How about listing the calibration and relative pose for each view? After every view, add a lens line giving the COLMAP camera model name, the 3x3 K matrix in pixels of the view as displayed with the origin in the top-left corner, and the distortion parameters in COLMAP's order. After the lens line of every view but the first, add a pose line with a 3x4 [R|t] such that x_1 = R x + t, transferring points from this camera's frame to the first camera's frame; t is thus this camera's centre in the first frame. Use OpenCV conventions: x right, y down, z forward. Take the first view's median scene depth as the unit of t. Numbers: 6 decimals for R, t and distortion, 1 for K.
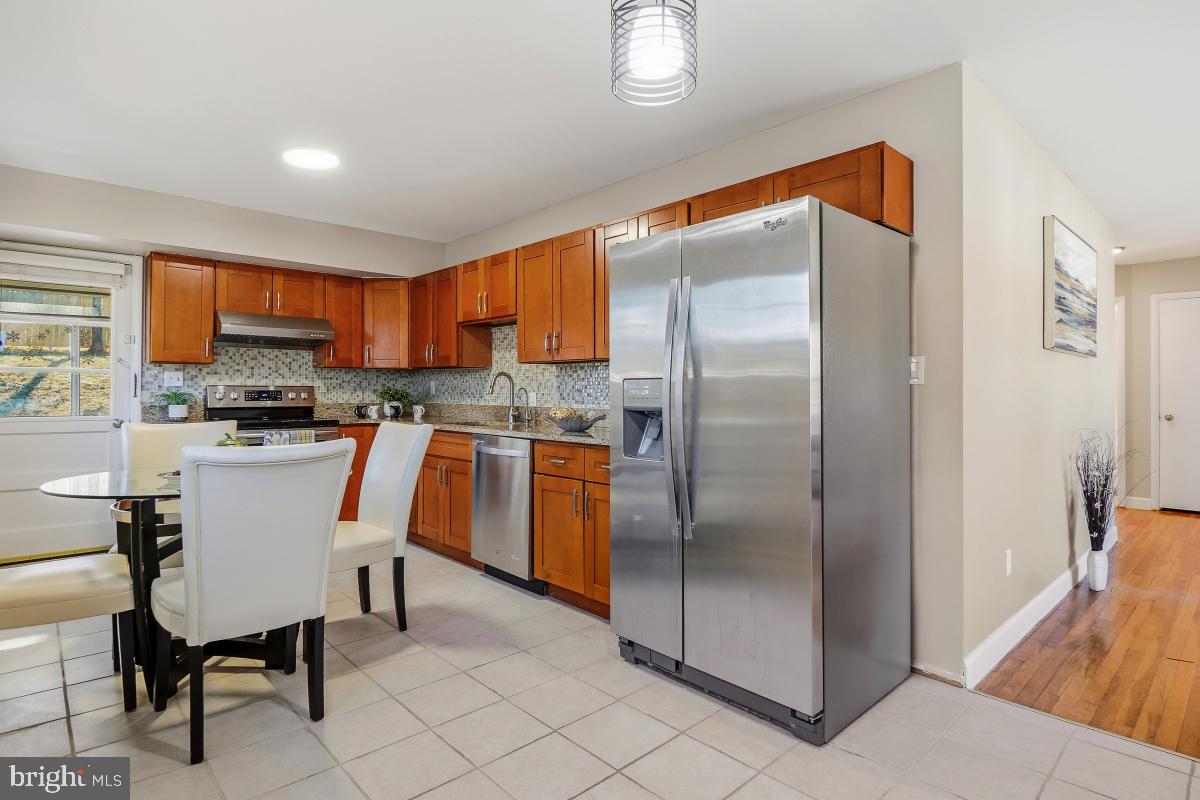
lens RADIAL K [[611.7, 0, 602.1], [0, 611.7, 394.5], [0, 0, 1]] dist [0.000069, -0.000591]
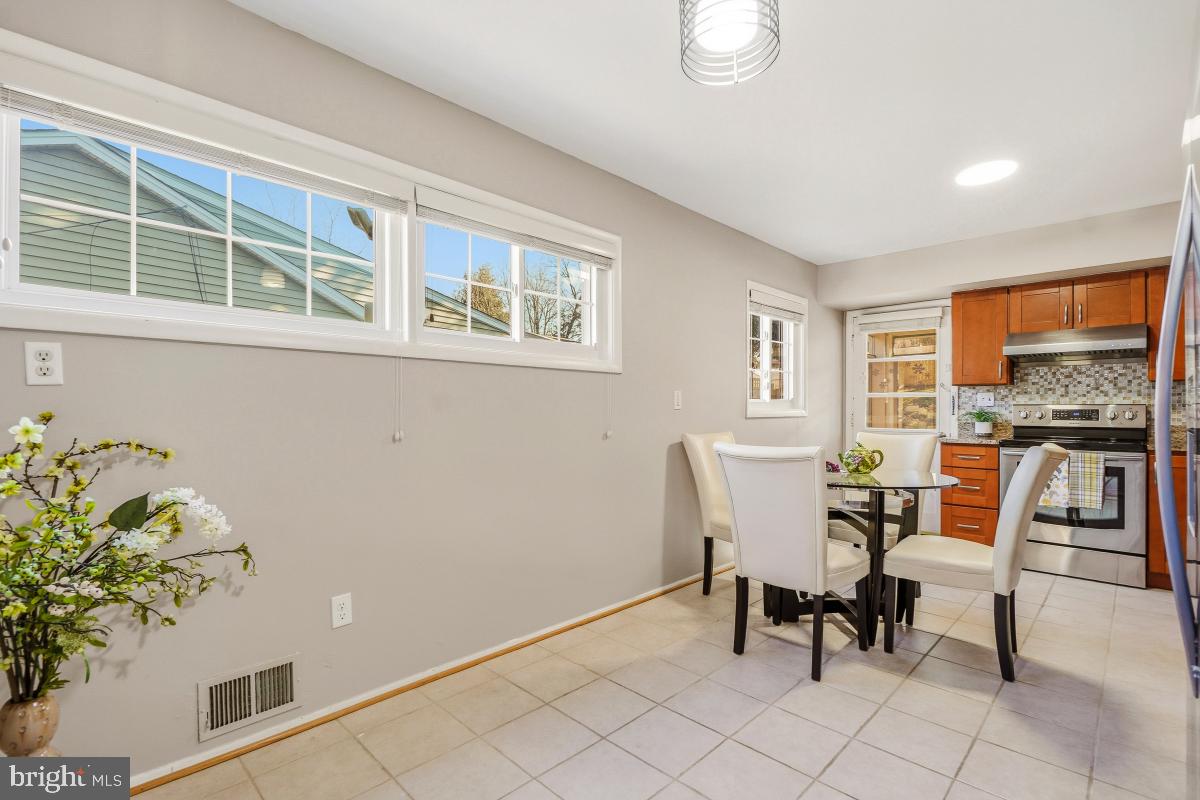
lens RADIAL K [[553.3, 0, 604.5], [0, 553.3, 414.2], [0, 0, 1]] dist [-0.001471, -0.000145]
pose [[0.049614, 0.006089, -0.998750, 0.277148], [-0.006119, 0.999964, 0.005793, 0.000477], [0.998750, 0.005824, 0.049650, 0.238601]]
